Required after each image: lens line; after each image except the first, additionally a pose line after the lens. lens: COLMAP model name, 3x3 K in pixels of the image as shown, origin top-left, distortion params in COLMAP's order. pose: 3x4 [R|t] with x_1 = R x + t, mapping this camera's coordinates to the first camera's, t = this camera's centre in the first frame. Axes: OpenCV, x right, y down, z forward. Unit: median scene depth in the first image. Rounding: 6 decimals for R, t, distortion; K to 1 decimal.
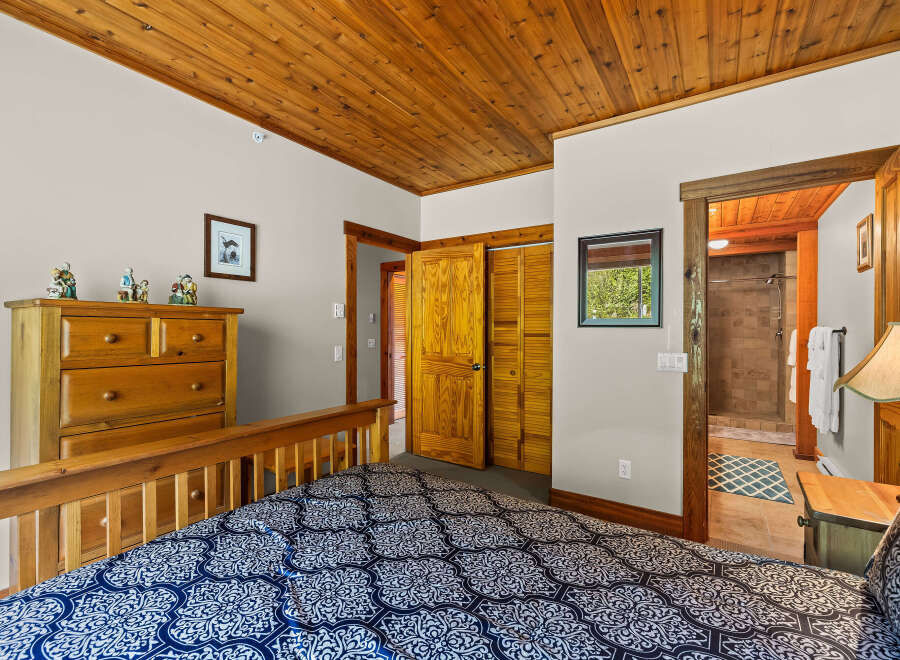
lens RADIAL K [[414.4, 0, 446.6], [0, 414.4, 330.4], [0, 0, 1]] dist [0.000960, -0.000579]
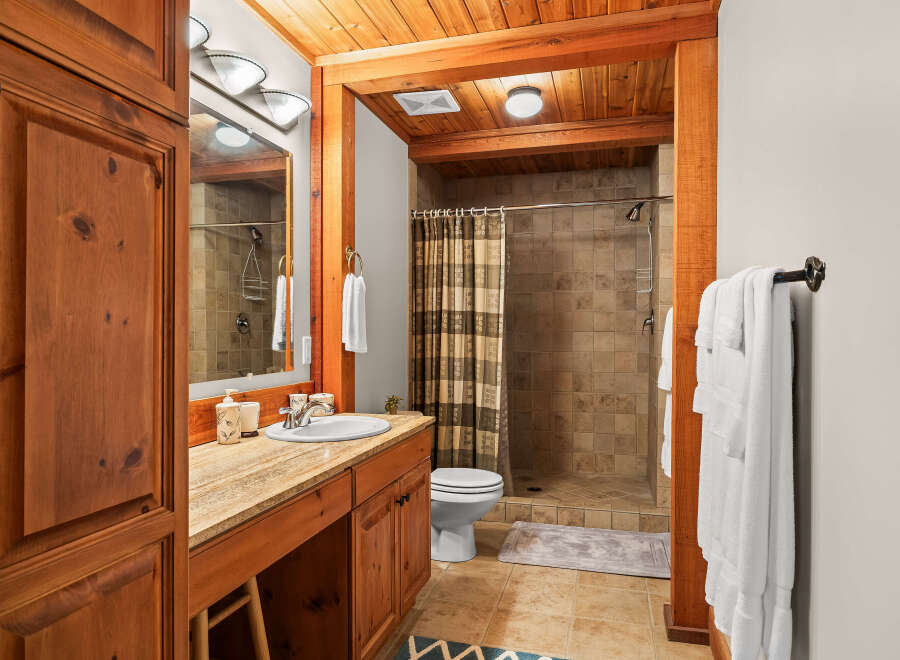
lens RADIAL K [[573.0, 0, 452.2], [0, 573.0, 332.3], [0, 0, 1]] dist [-0.003617, 0.000107]
pose [[0.951539, 0.002071, 0.307520, 0.346183], [-0.002152, 0.999998, -0.000076, 0.019980], [-0.307520, -0.000589, 0.951541, 0.396316]]
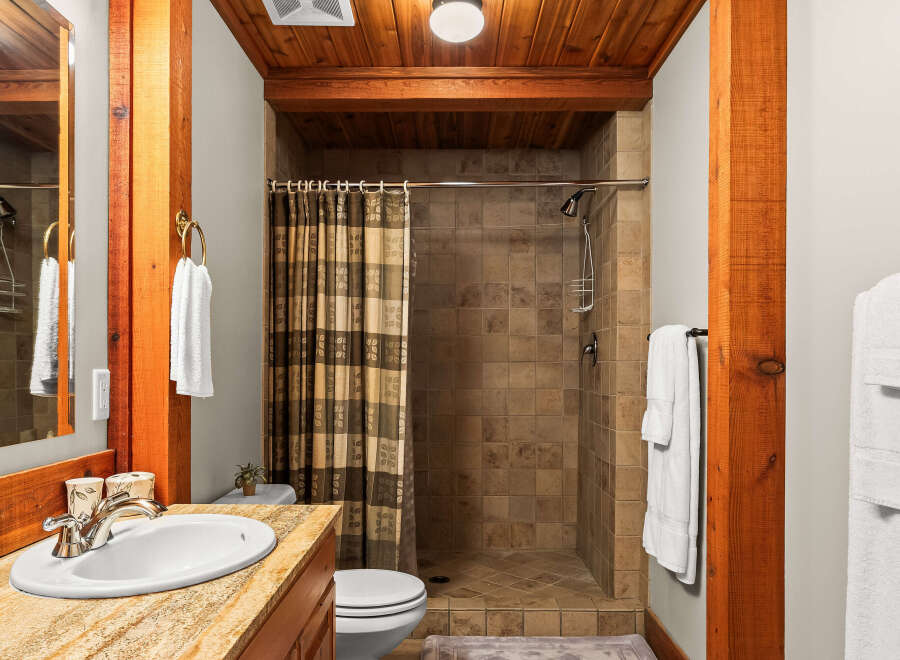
lens RADIAL K [[652.0, 0, 444.2], [0, 652.0, 360.9], [0, 0, 1]] dist [0.000311, -0.005596]
pose [[0.842549, 0.004707, 0.538599, 0.349092], [-0.002354, 0.999984, -0.005058, 0.020882], [-0.538615, 0.002993, 0.842547, 0.536728]]
